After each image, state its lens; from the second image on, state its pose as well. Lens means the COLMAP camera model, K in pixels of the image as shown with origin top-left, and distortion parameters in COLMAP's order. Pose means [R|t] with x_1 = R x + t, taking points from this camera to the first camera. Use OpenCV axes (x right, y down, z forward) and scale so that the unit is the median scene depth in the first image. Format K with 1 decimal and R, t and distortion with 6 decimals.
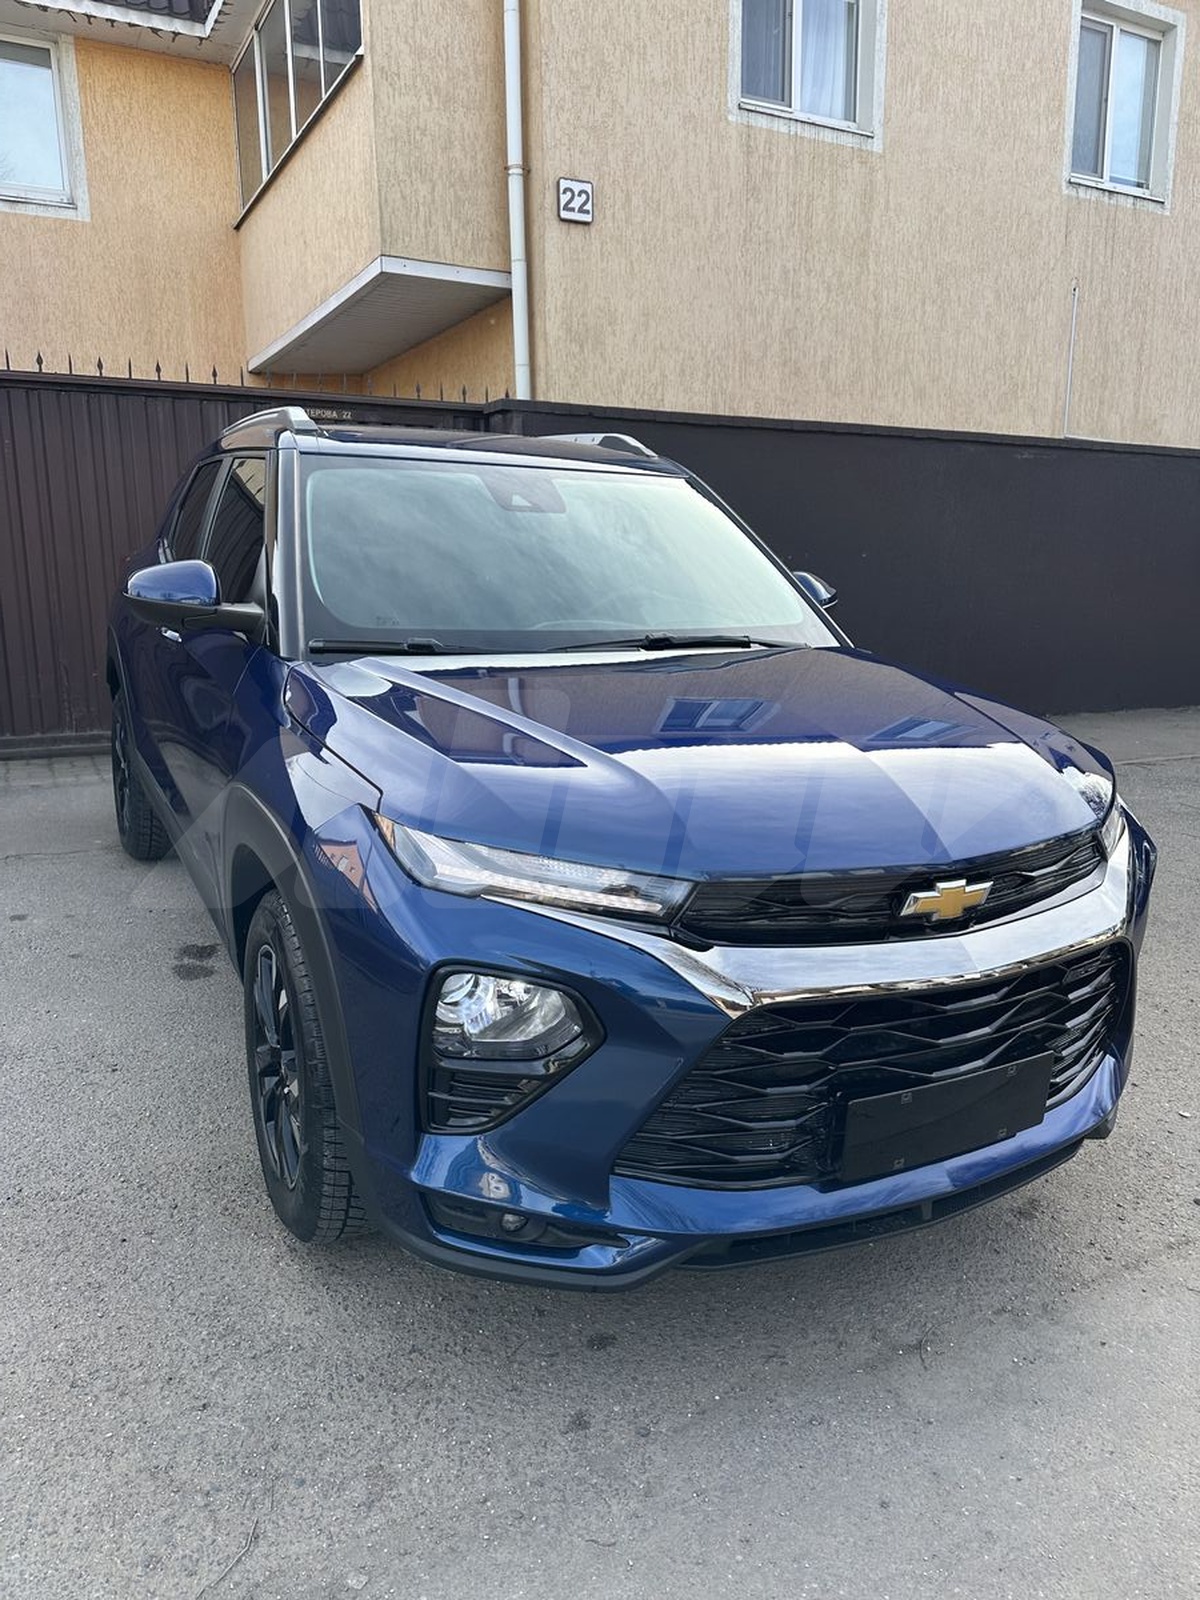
lens RADIAL K [[1142.5, 0, 656.5], [0, 1142.5, 798.2], [0, 0, 1]] dist [0.040871, -0.033271]
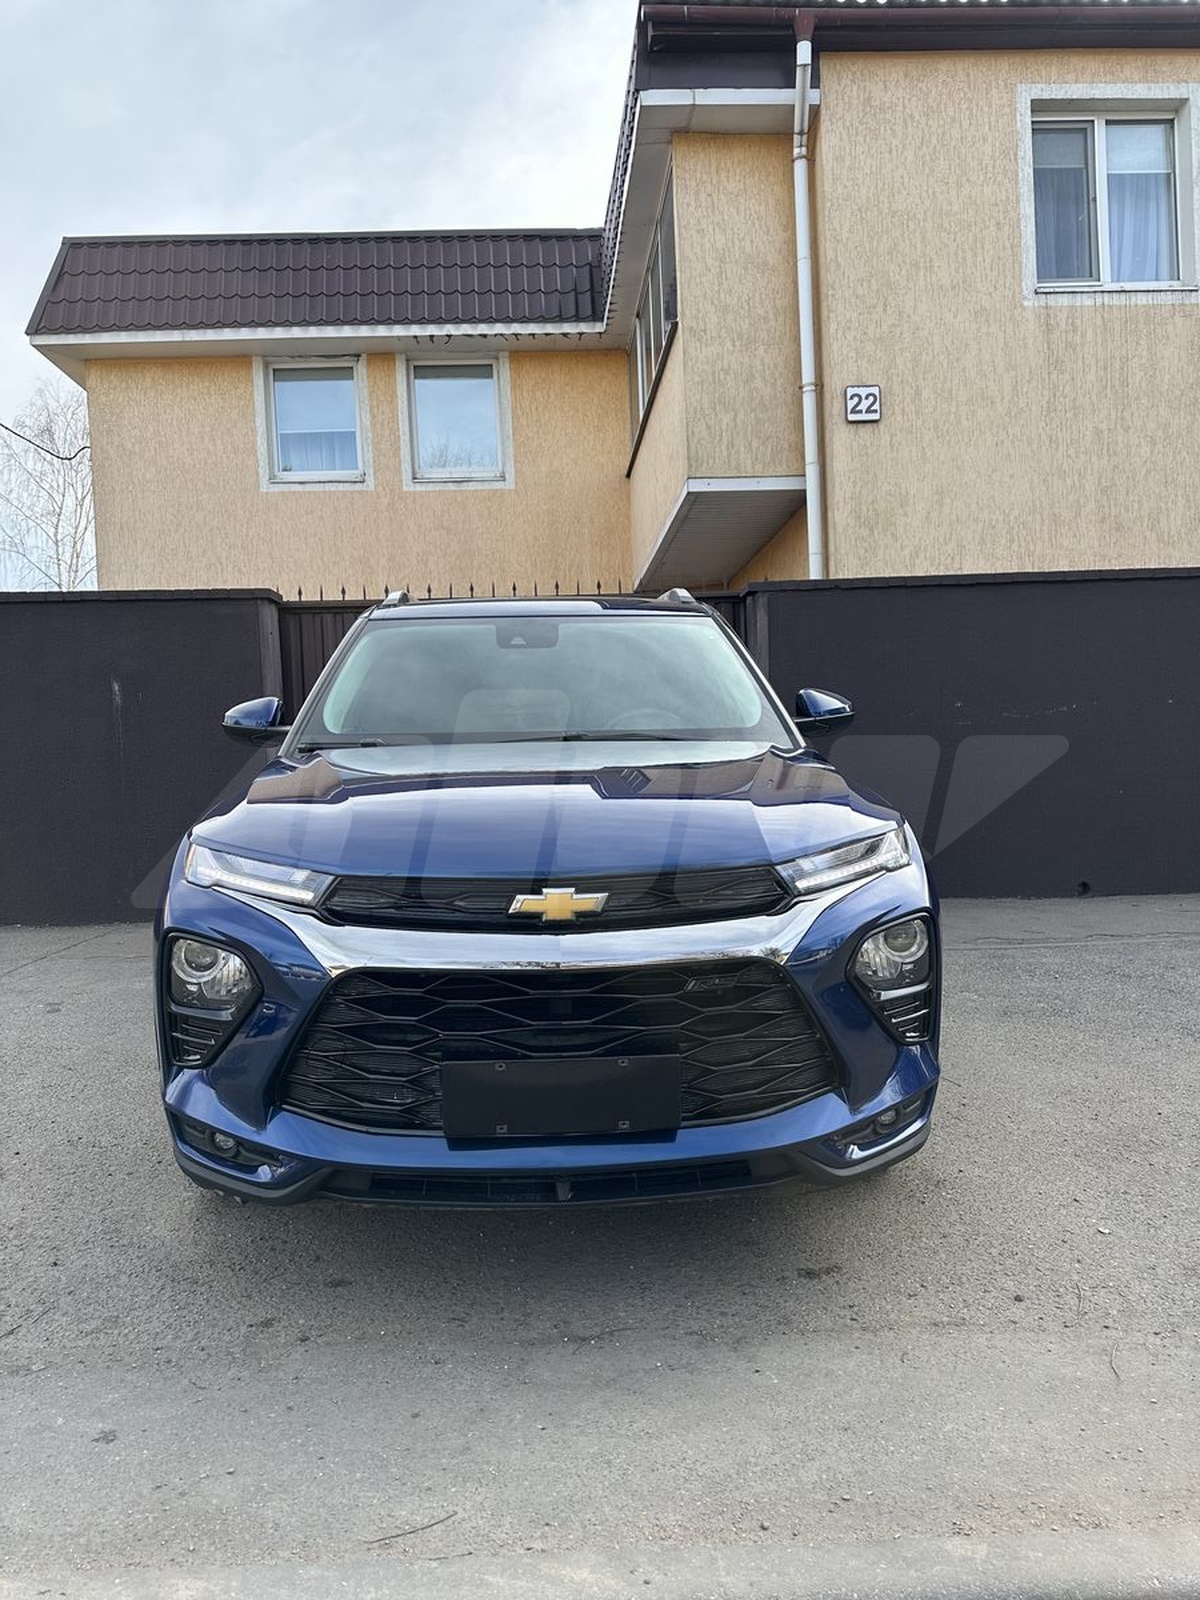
lens RADIAL K [[1143.8, 0, 618.0], [0, 1143.8, 792.7], [0, 0, 1]] dist [0.083708, -0.119445]
pose [[0.909415, -0.028423, -0.414918, 0.158806], [-0.044260, 0.985382, -0.164510, 0.032984], [0.413528, 0.167972, 0.894863, -0.010937]]
